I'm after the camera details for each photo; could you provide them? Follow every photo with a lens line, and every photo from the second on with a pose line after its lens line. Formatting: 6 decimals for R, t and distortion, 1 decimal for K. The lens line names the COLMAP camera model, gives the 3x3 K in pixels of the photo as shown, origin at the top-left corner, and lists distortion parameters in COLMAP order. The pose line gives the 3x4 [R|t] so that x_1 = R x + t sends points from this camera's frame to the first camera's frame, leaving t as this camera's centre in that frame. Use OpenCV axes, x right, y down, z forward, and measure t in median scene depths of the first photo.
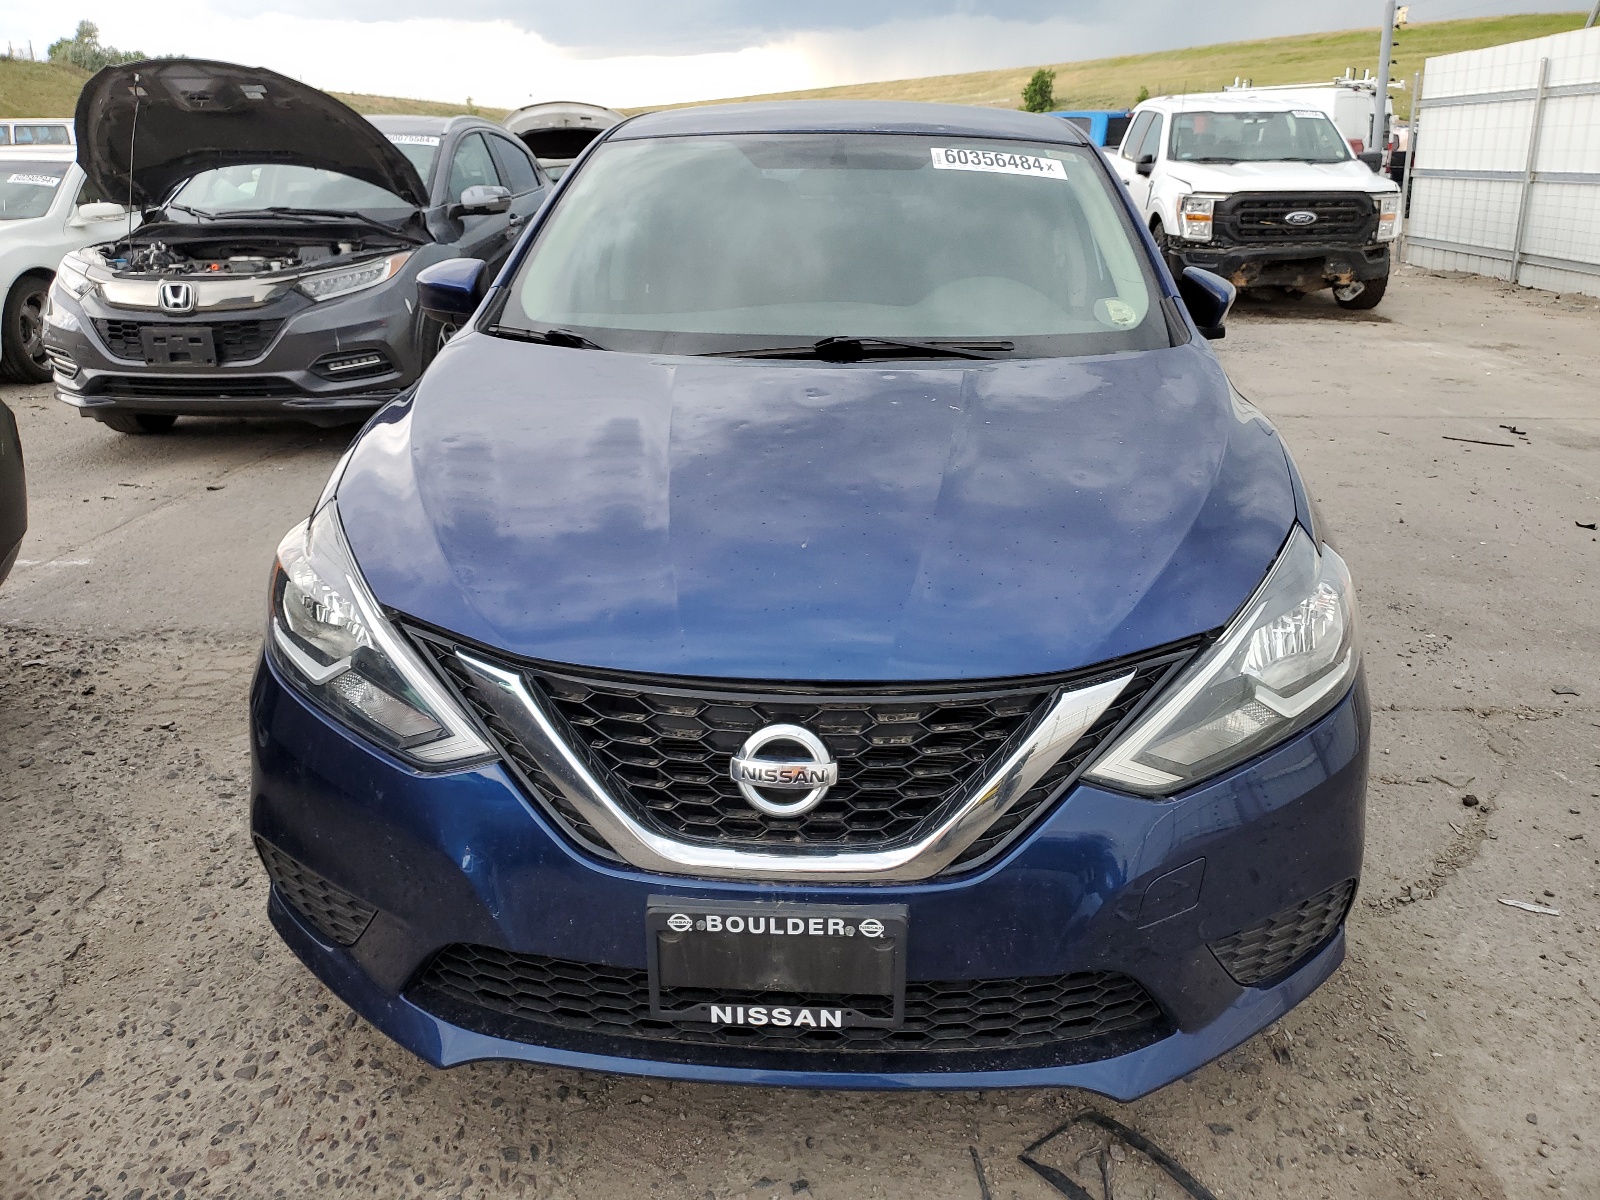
lens RADIAL K [[1260.3, 0, 807.9], [0, 1260.3, 604.2], [0, 0, 1]] dist [-0.010536, 0.012649]
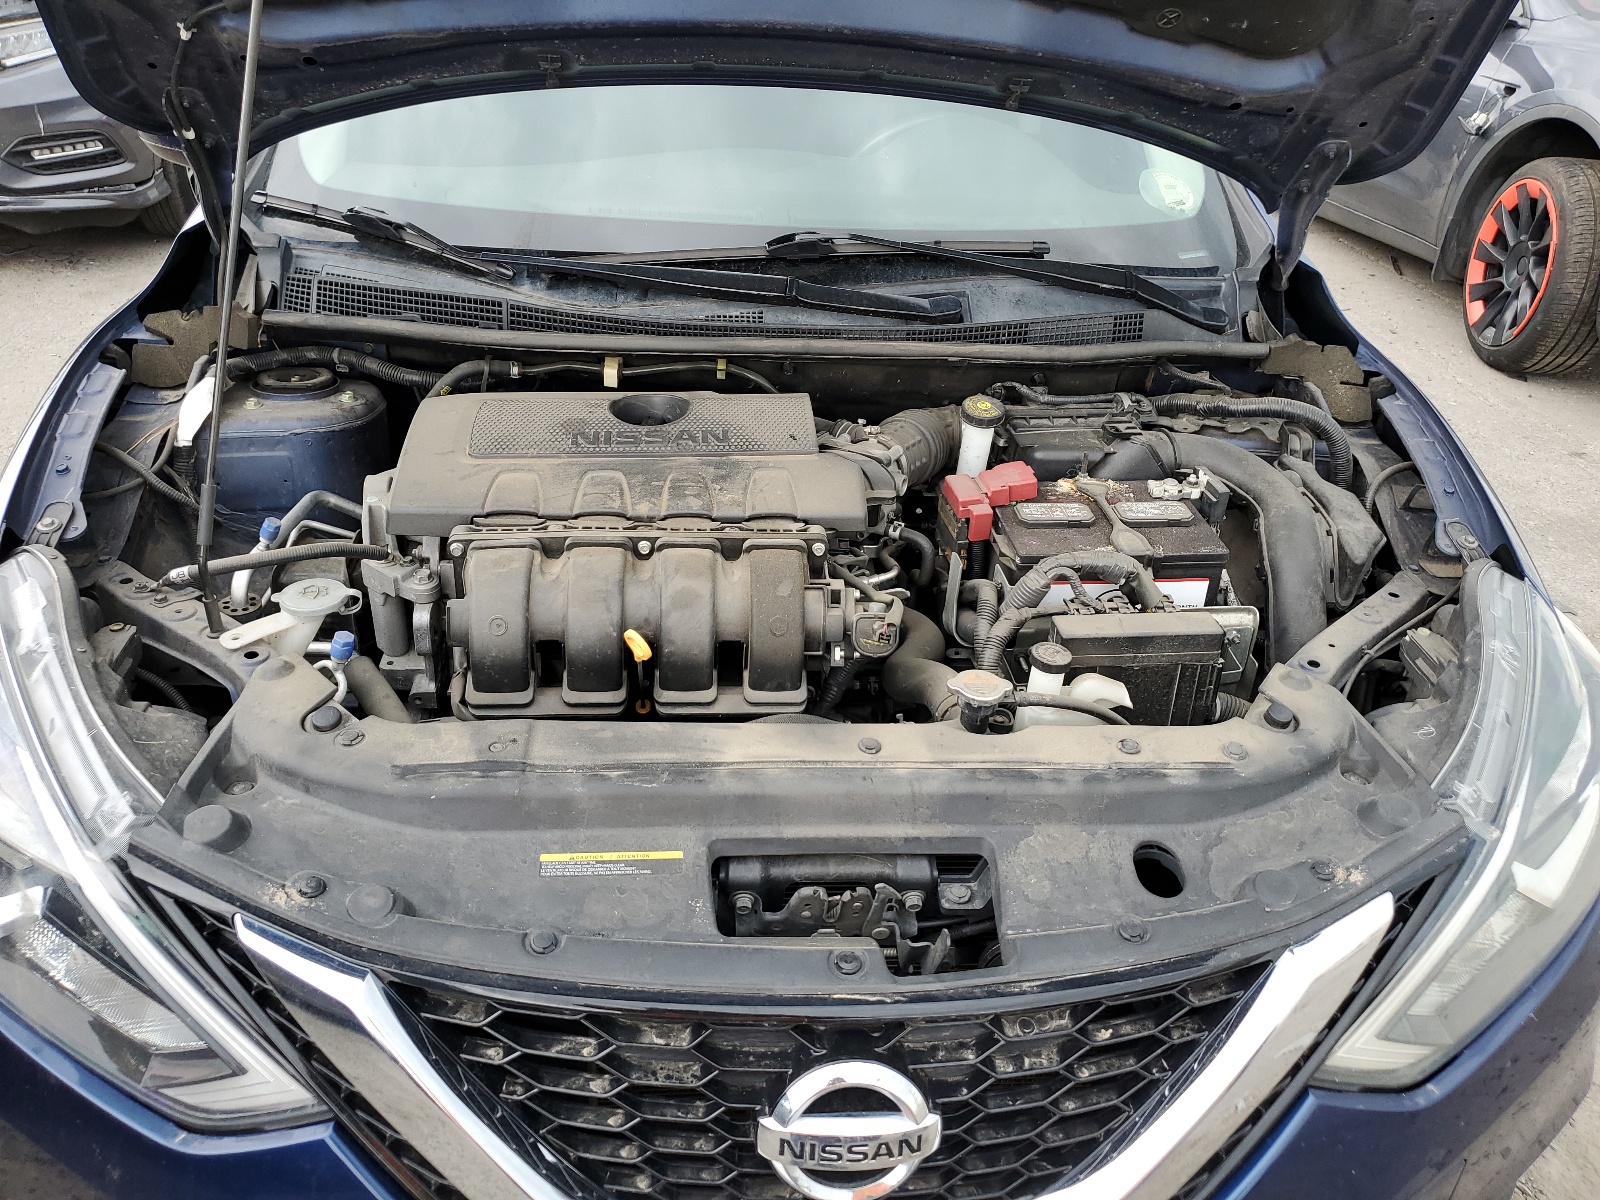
lens RADIAL K [[1260.3, 0, 795.4], [0, 1260.3, 594.2], [0, 0, 1]] dist [-0.010536, 0.012649]
pose [[0.989247, -0.031711, 0.142777, -0.116438], [0.006710, 0.985025, 0.172283, -0.207980], [-0.146102, -0.169472, 0.974645, 0.474160]]
